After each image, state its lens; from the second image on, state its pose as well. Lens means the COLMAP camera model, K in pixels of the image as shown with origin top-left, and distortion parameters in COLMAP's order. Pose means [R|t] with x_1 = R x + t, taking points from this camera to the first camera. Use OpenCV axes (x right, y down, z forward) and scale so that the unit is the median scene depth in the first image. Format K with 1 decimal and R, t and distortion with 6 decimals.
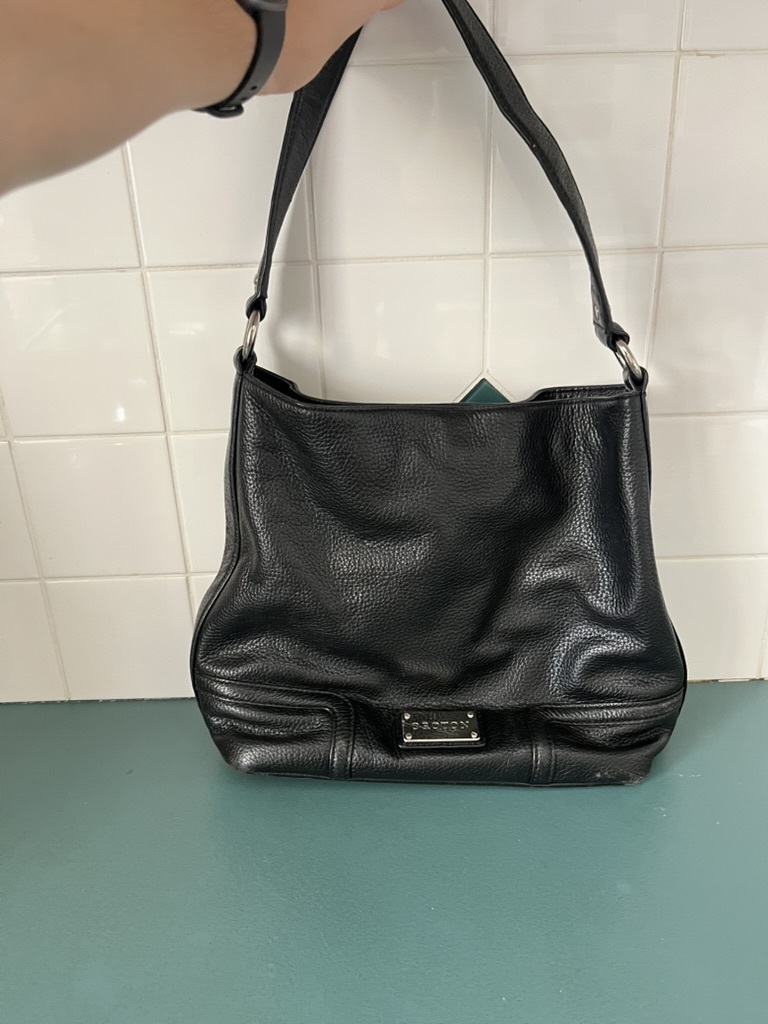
lens RADIAL K [[820.0, 0, 340.7], [0, 820.0, 511.5], [0, 0, 1]] dist [-0.062603, -0.005889]
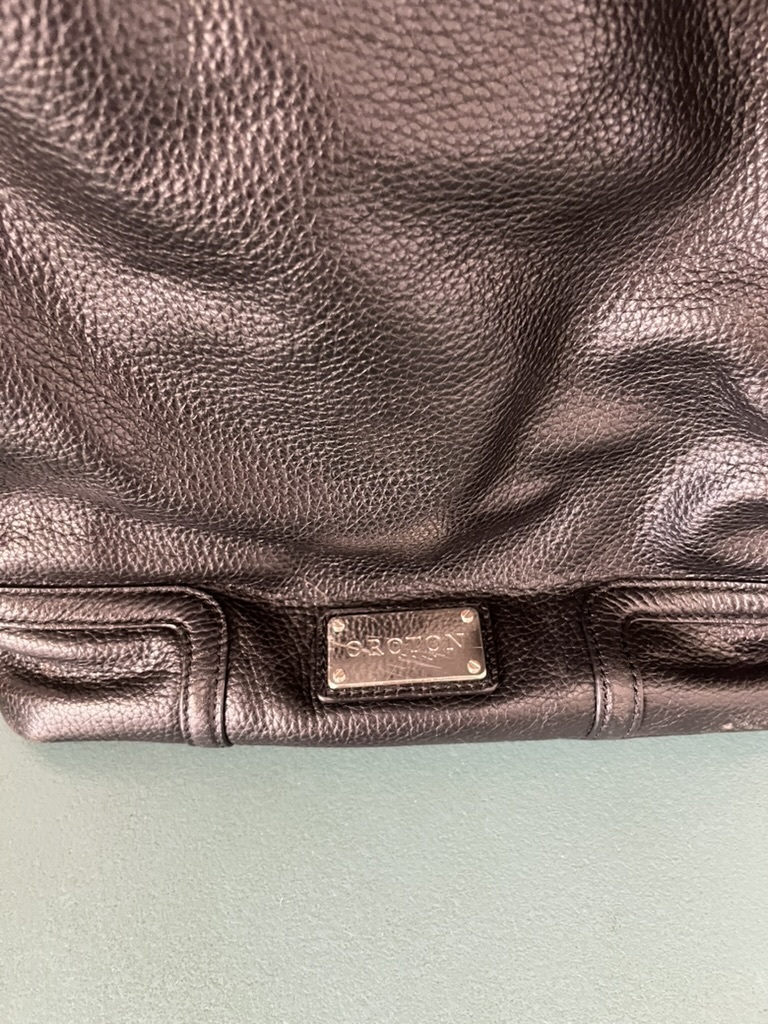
lens RADIAL K [[820.0, 0, 340.7], [0, 820.0, 511.5], [0, 0, 1]] dist [-0.062603, -0.005889]
pose [[0.997155, -0.058449, -0.047599, 0.111800], [0.072693, 0.912699, 0.402114, -0.010828], [0.019941, -0.404431, 0.914351, 0.582427]]
